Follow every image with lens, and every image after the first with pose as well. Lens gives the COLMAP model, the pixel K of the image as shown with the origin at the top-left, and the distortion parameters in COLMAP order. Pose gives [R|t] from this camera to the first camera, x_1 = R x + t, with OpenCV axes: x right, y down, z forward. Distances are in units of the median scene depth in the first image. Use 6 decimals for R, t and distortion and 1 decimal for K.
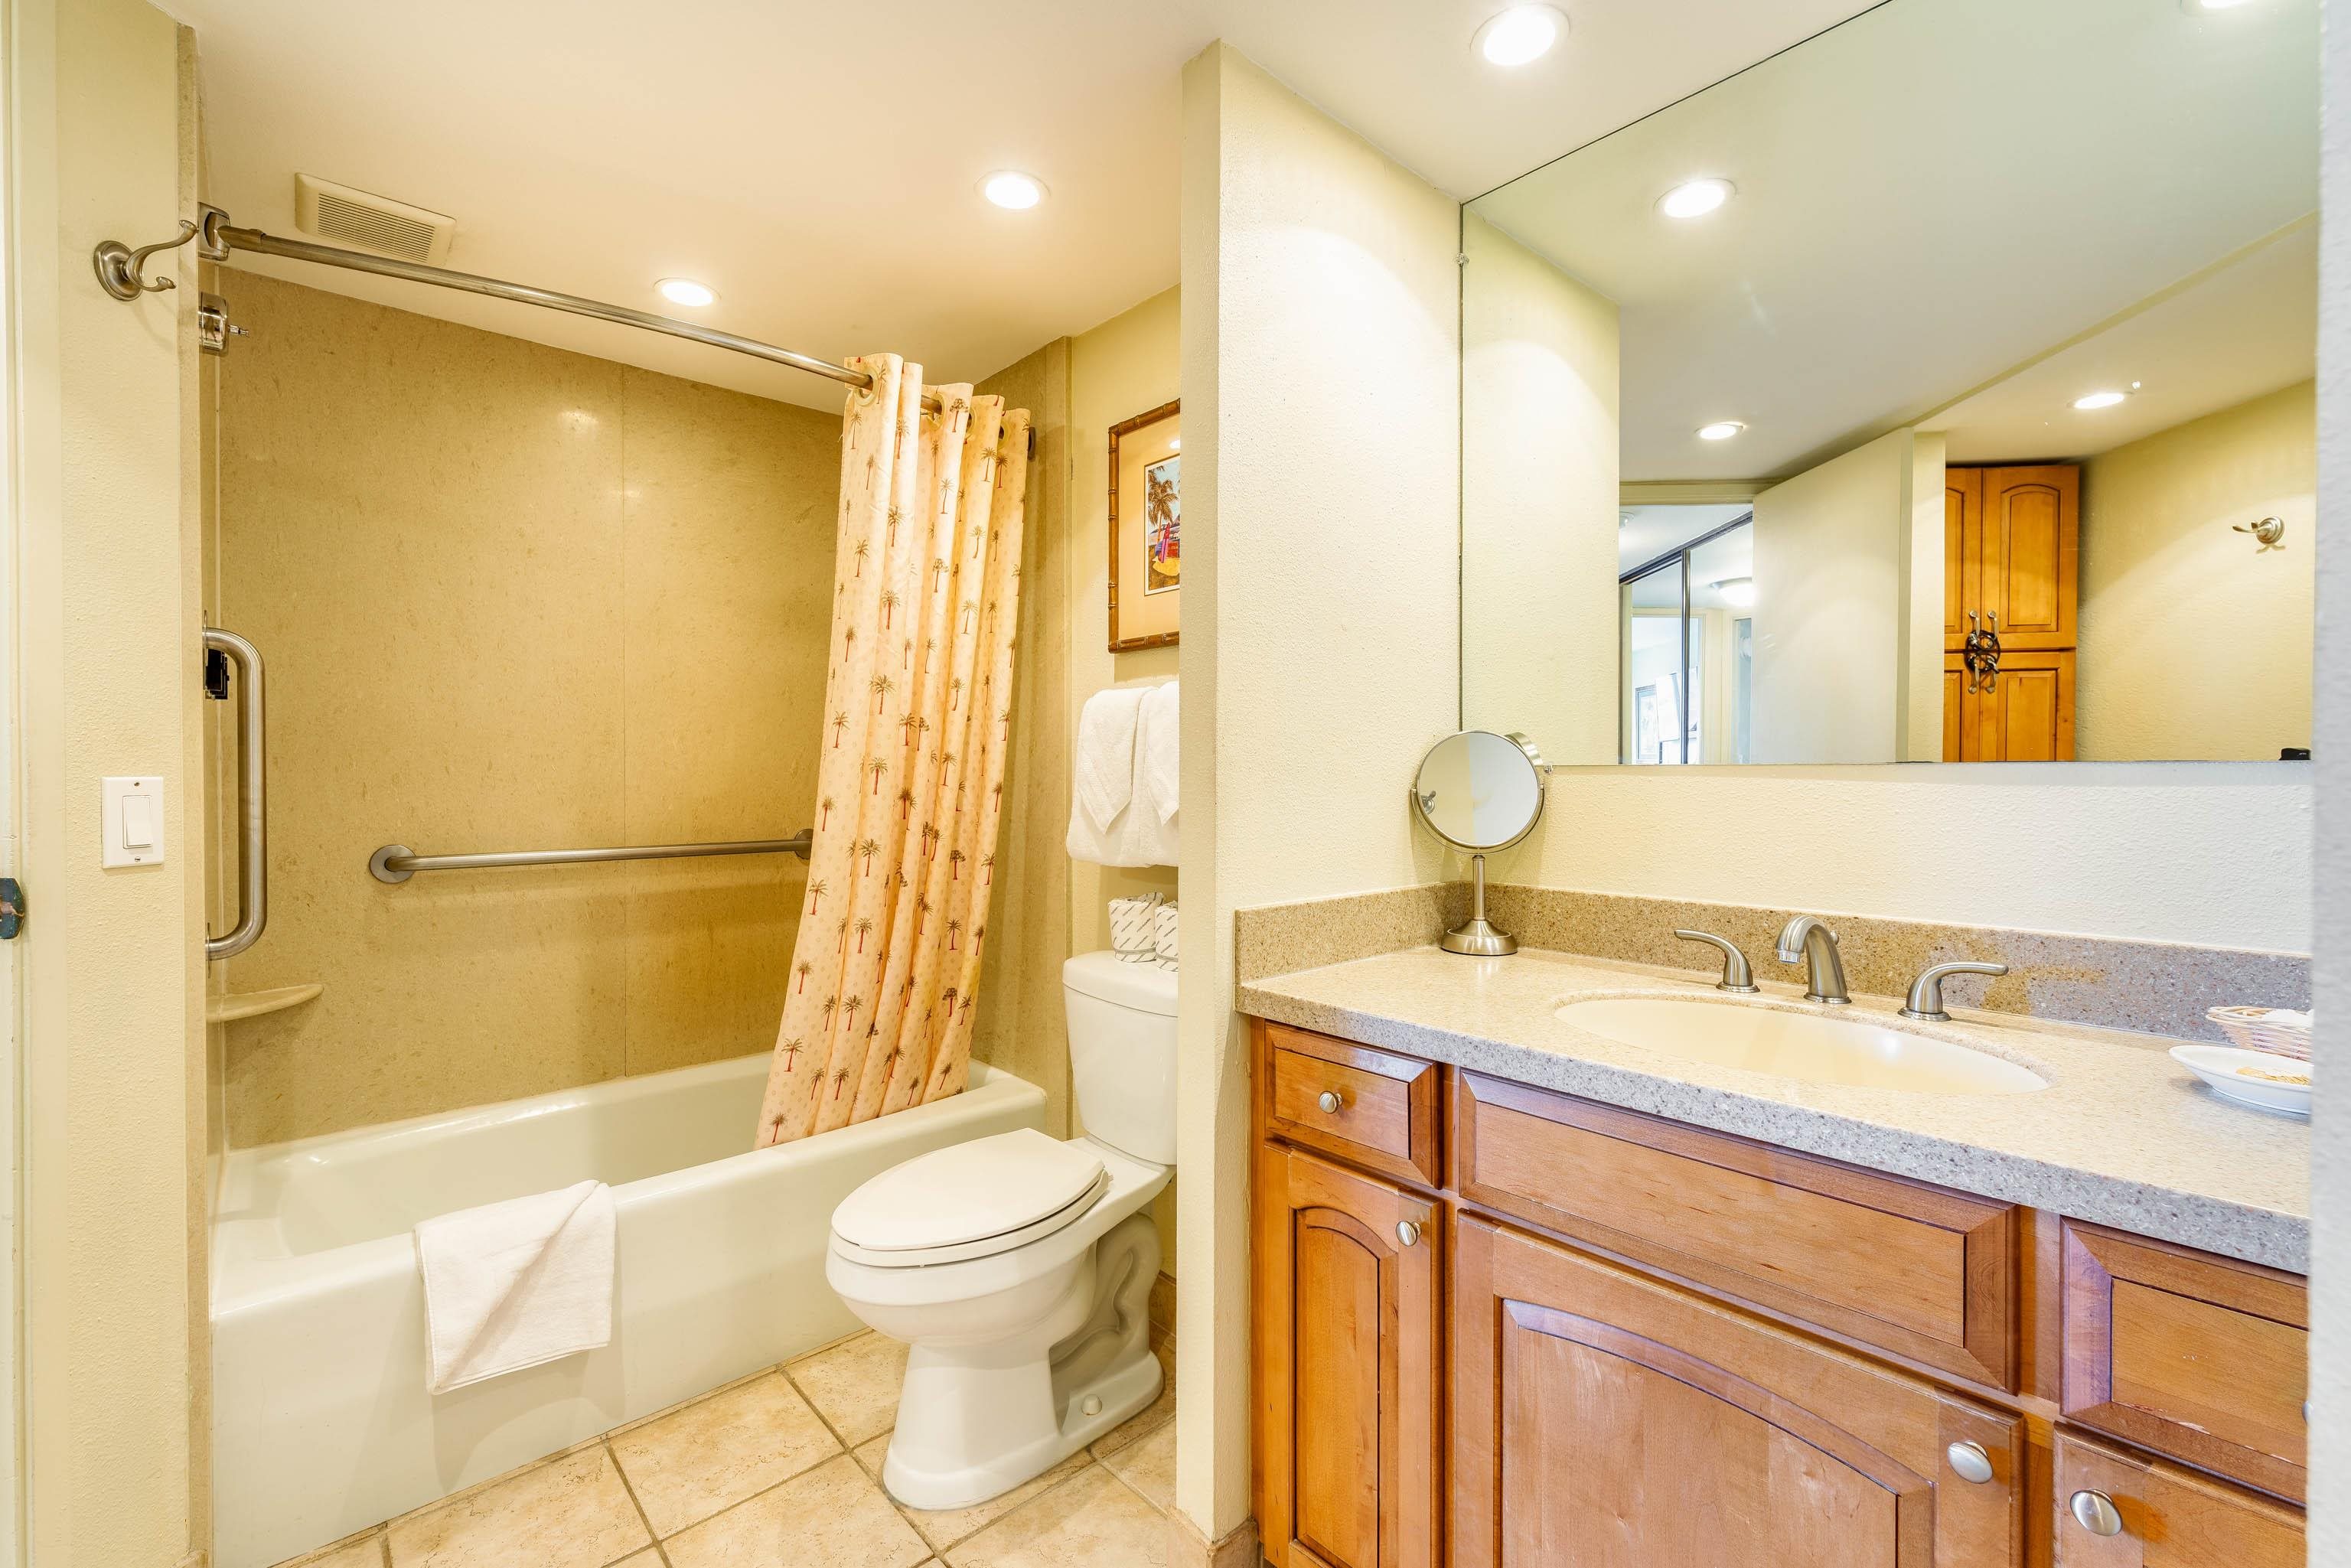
lens RADIAL K [[1008.4, 0, 1175.5], [0, 1008.4, 784.0], [0, 0, 1]] dist [-0.000658, 0.000153]
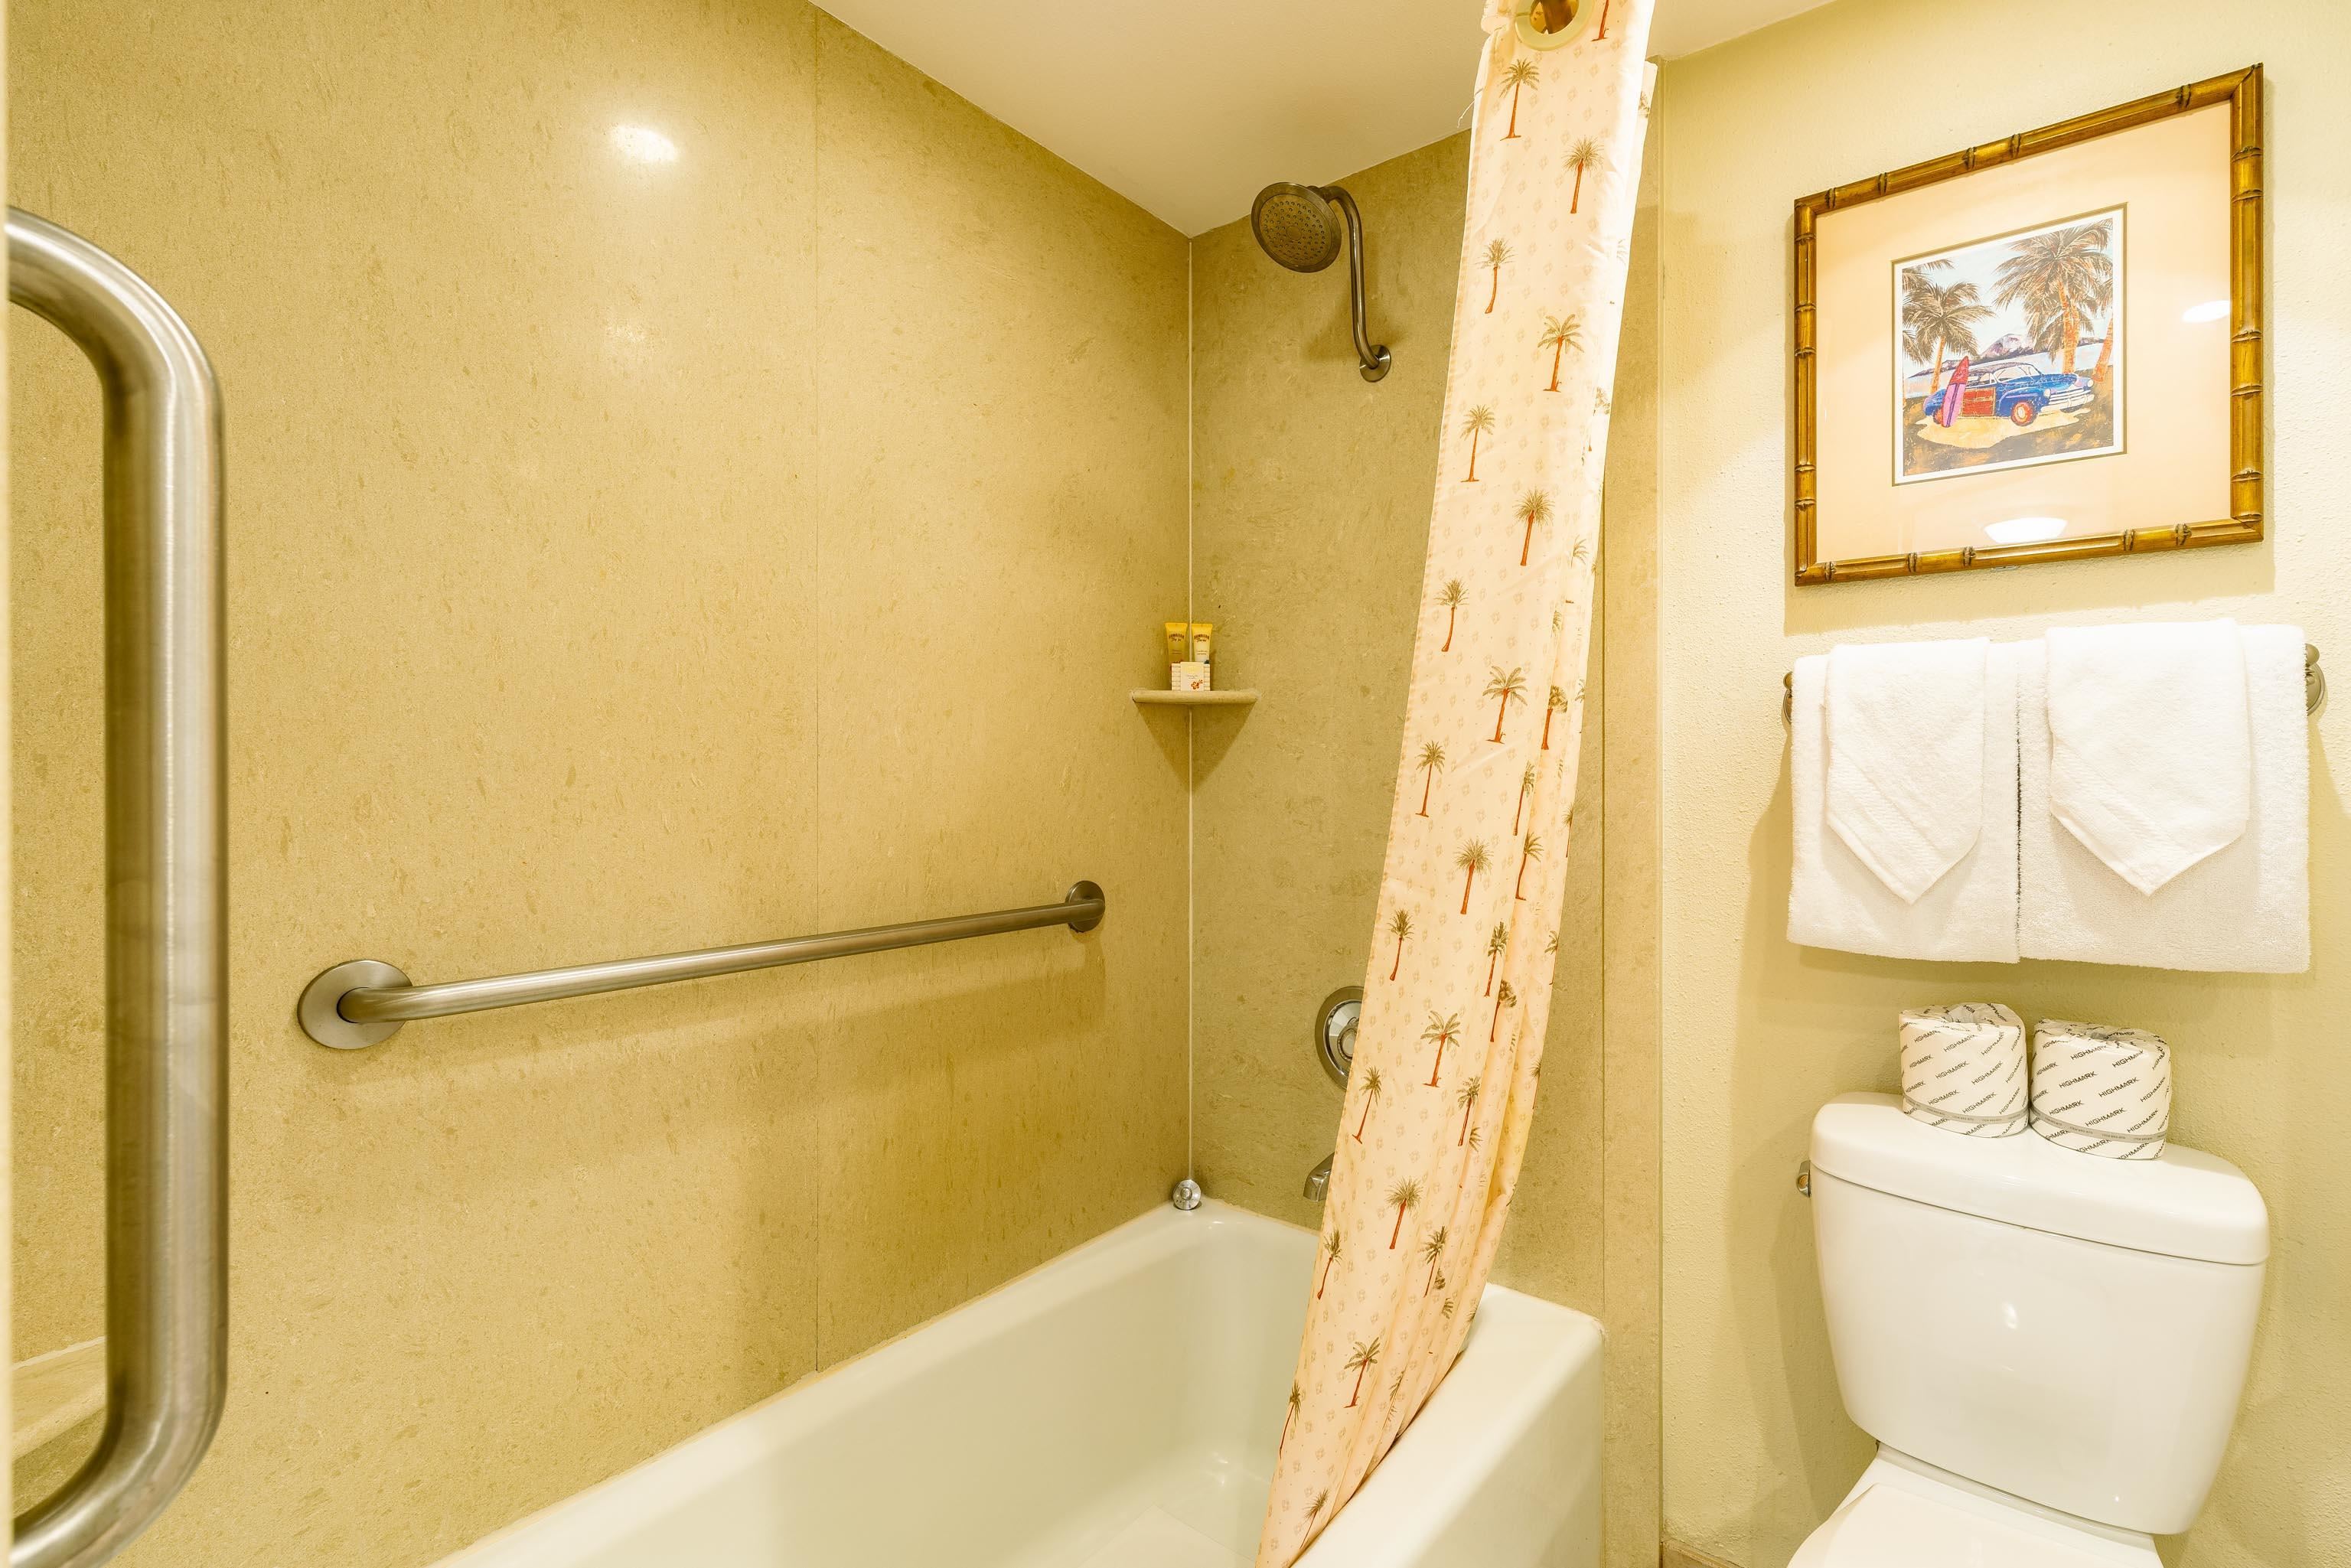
lens RADIAL K [[1054.4, 0, 1300.7], [0, 1054.4, 780.3], [0, 0, 1]] dist [0.000084, 0.000316]
pose [[0.975024, -0.001001, 0.222099, -0.478803], [0.002656, 0.999971, -0.007151, -0.012526], [-0.222085, 0.007562, 0.974998, 0.465871]]
